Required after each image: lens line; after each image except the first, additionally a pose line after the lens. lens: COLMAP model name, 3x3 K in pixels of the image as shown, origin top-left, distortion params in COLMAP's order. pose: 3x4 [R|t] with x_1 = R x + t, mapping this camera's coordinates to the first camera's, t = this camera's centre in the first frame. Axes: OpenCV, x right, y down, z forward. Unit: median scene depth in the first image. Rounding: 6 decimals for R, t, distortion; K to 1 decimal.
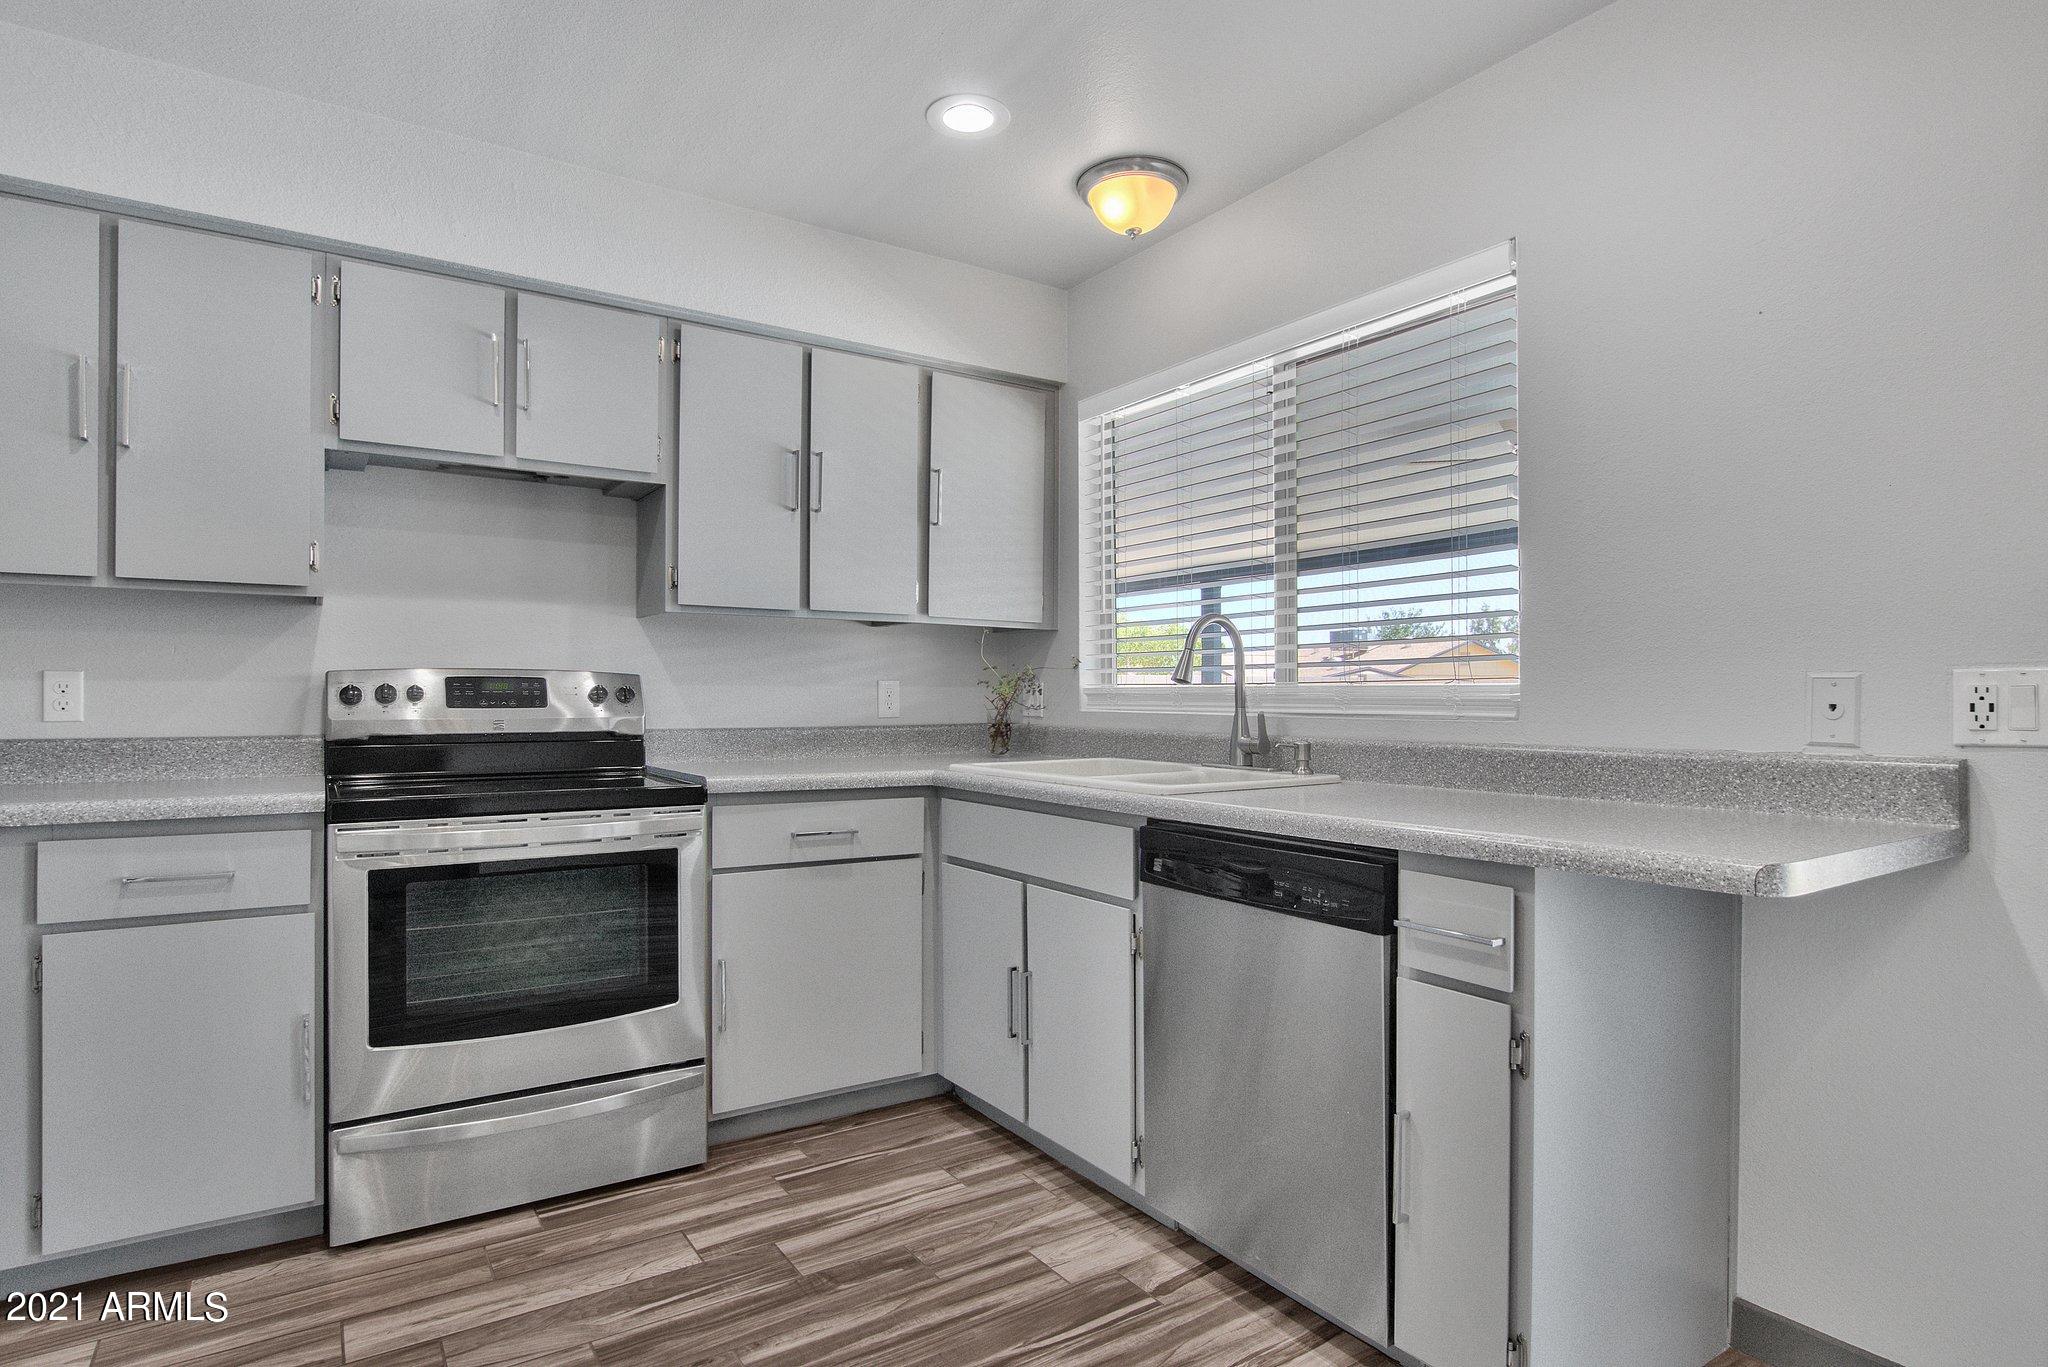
lens RADIAL K [[1086.5, 0, 1026.6], [0, 1086.5, 693.3], [0, 0, 1]] dist [-0.013528, -0.000863]
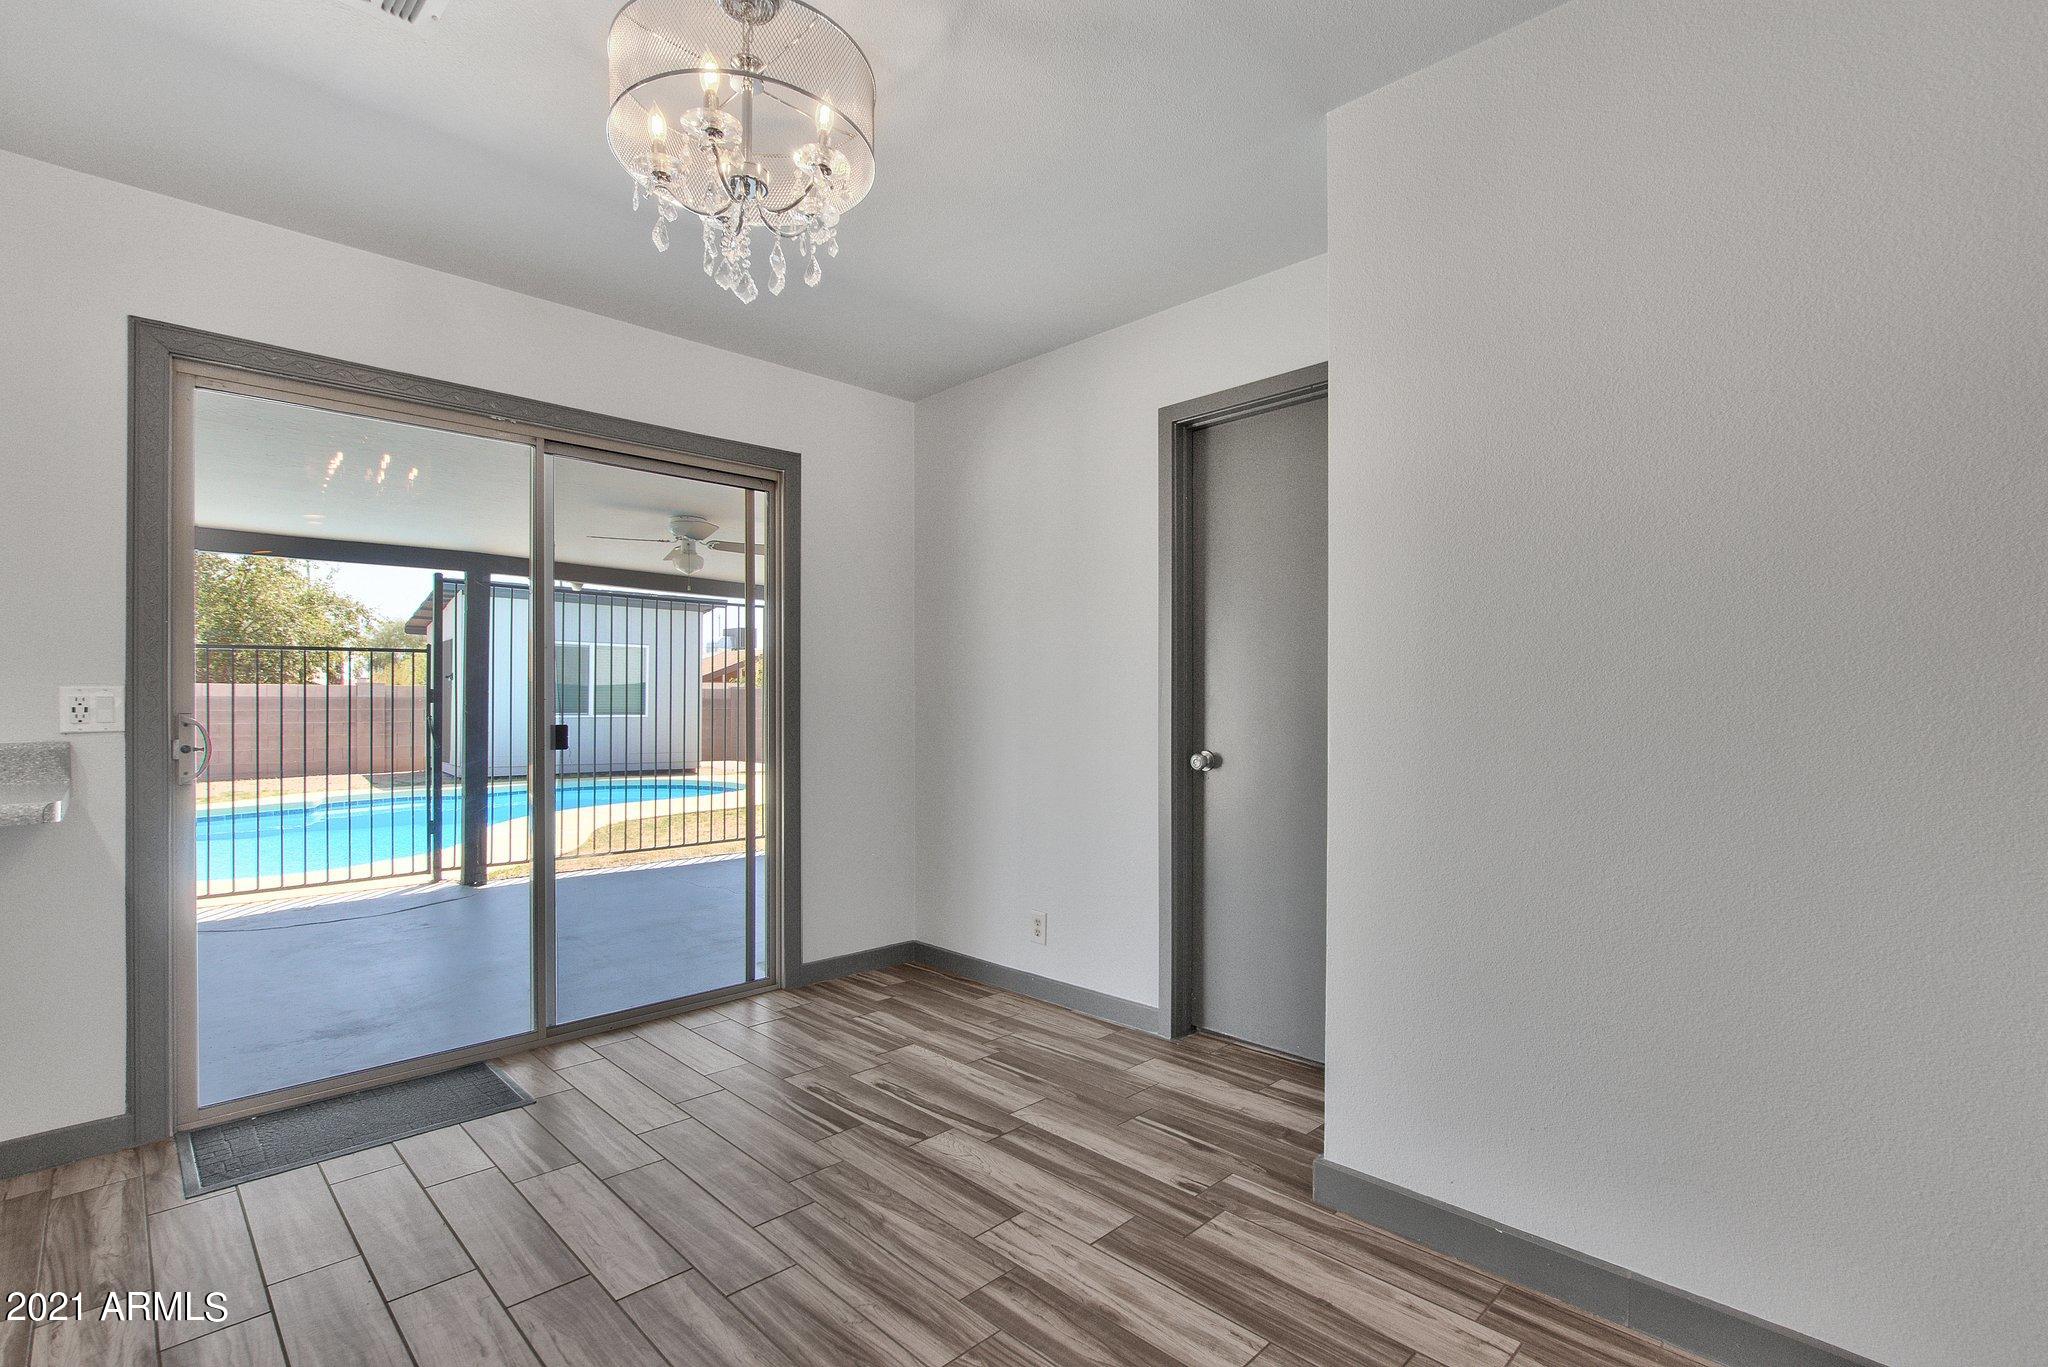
lens RADIAL K [[946.3, 0, 999.2], [0, 946.3, 703.3], [0, 0, 1]] dist [-0.010611, 0.000834]
pose [[-0.180523, 0.001782, 0.983569, -0.482354], [0.000329, 0.999998, -0.001751, 0.003786], [-0.983571, 0.000008, -0.180523, -0.087382]]
